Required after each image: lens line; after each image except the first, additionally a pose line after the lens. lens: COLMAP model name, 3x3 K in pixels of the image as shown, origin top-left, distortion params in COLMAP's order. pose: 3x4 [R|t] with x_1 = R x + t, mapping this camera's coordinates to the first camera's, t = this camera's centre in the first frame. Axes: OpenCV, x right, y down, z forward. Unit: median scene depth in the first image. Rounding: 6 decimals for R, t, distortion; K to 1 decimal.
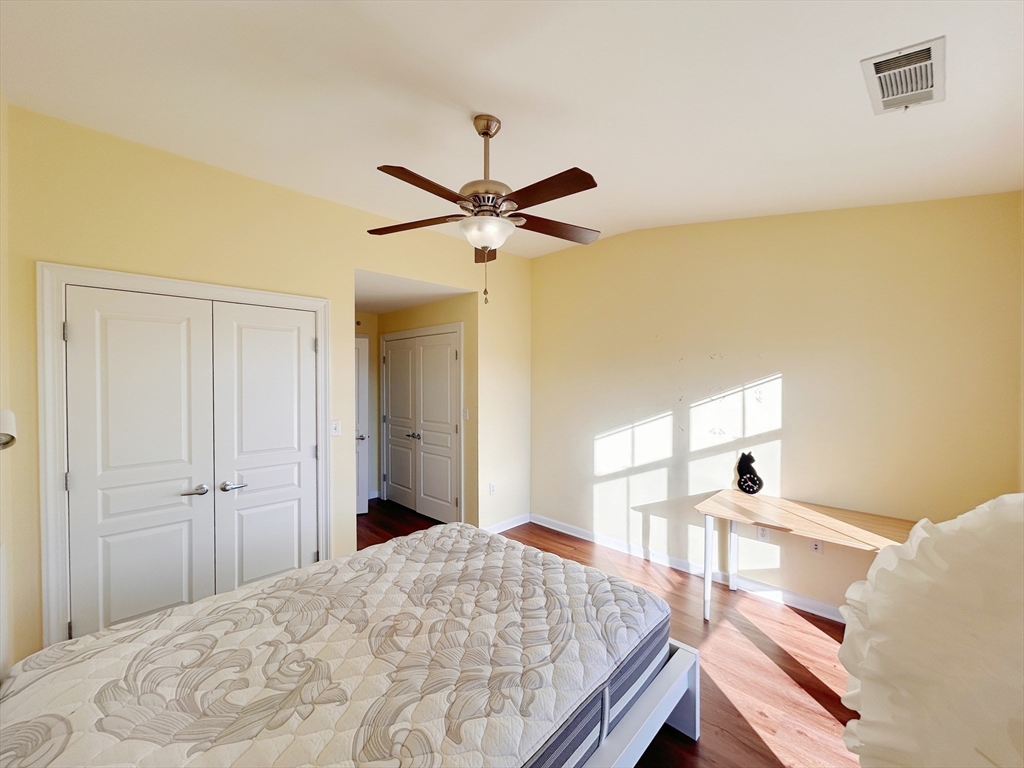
lens RADIAL K [[409.9, 0, 513.5], [0, 409.9, 382.9], [0, 0, 1]] dist [-0.003044, 0.000089]
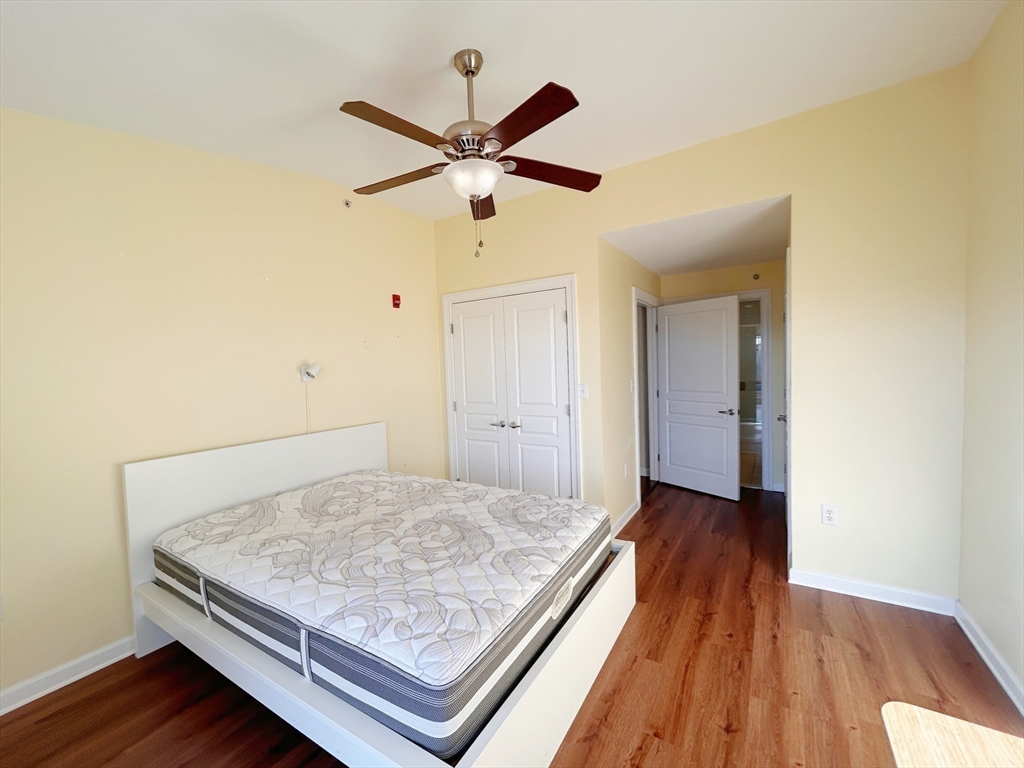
lens RADIAL K [[413.4, 0, 511.2], [0, 413.4, 384.2], [0, 0, 1]] dist [-0.000682, 0.000583]
pose [[0.212294, 0.047323, -0.976059, 0.891017], [0.027090, 0.998158, 0.054286, 0.039371], [0.976830, -0.037967, 0.210621, 0.863642]]
